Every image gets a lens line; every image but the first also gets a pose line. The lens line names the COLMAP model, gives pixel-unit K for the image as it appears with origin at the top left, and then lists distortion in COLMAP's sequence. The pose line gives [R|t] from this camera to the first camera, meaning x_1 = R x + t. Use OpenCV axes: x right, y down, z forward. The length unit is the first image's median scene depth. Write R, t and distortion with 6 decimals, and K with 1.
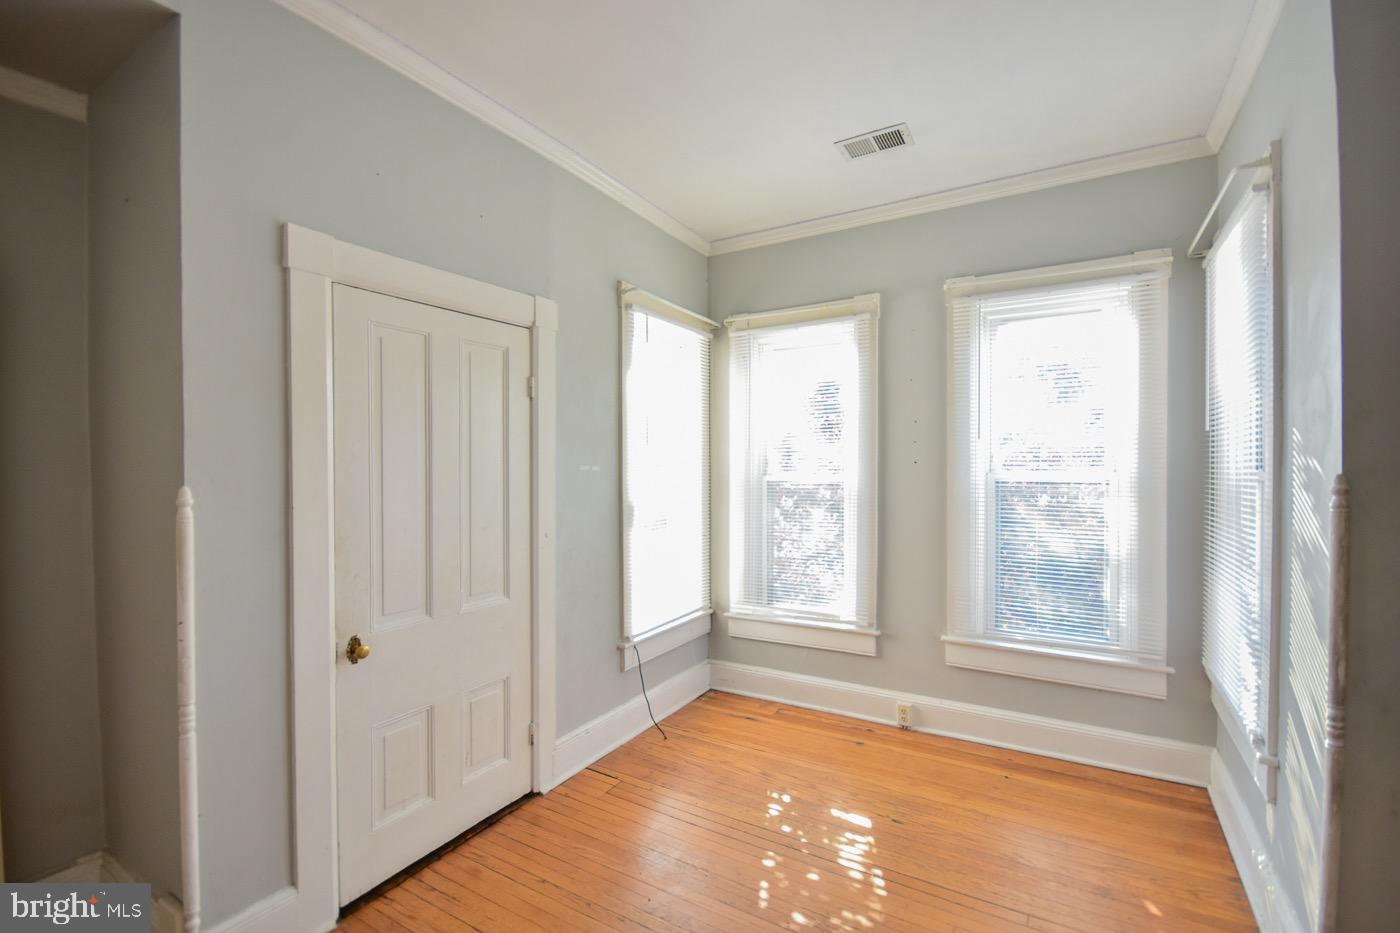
lens RADIAL K [[622.7, 0, 697.6], [0, 622.7, 472.0], [0, 0, 1]] dist [0.005445, -0.009030]
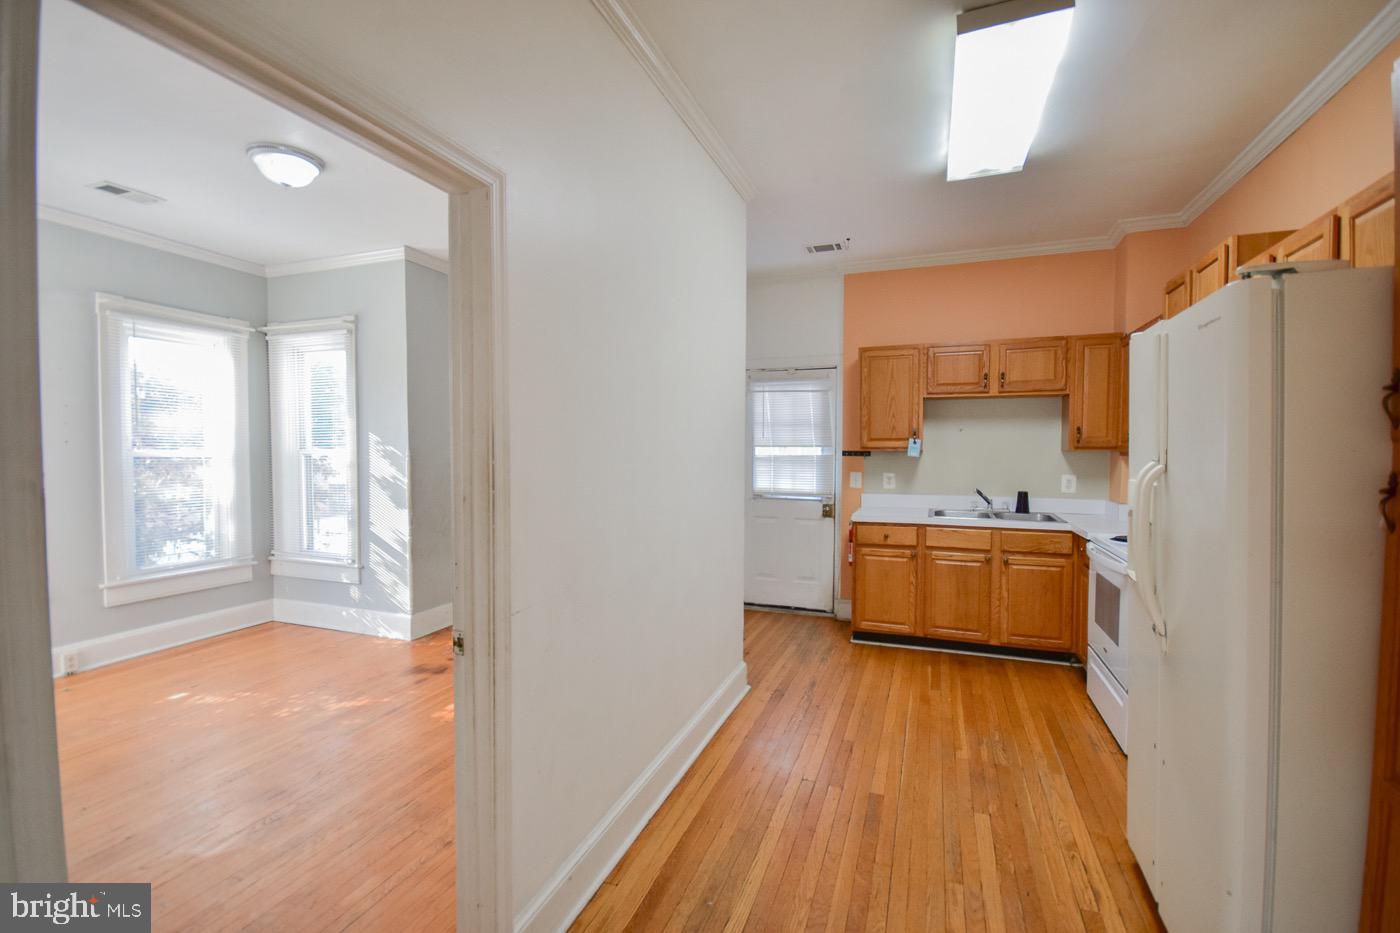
lens RADIAL K [[622.7, 0, 708.2], [0, 622.7, 473.6], [0, 0, 1]] dist [0.005445, -0.009030]
pose [[-0.206065, -0.028485, 0.978124, -1.182881], [0.010559, 0.999453, 0.031331, 0.023140], [-0.978481, 0.016784, -0.205652, 0.096696]]
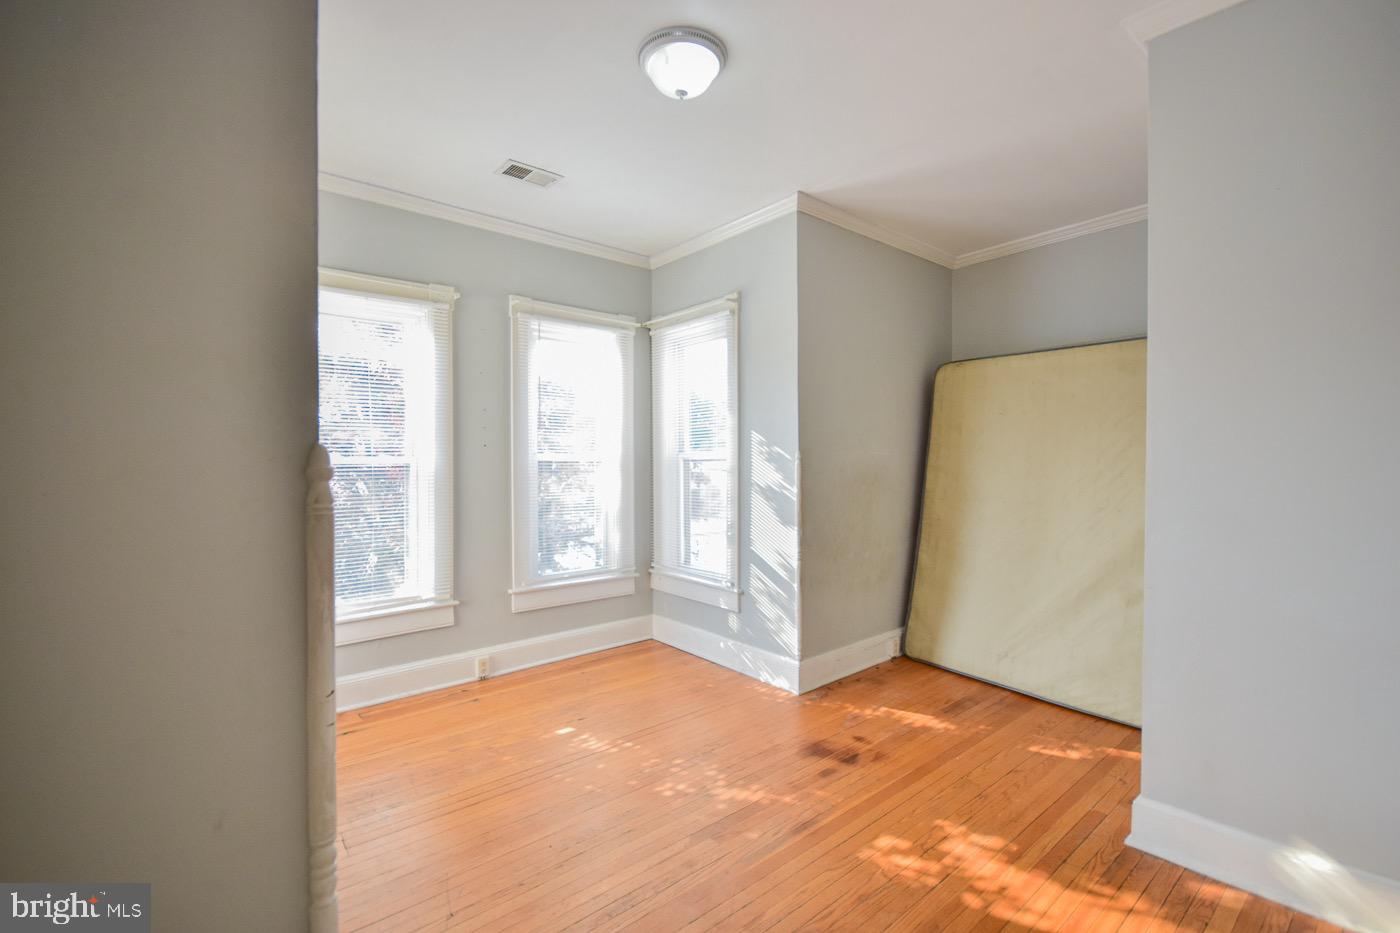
lens RADIAL K [[622.7, 0, 695.1], [0, 622.7, 476.3], [0, 0, 1]] dist [0.005445, -0.009030]
pose [[0.318240, -0.018343, 0.947833, -0.723478], [0.011881, 0.999811, 0.015360, 0.033151], [-0.947936, 0.006373, 0.318398, 0.314718]]
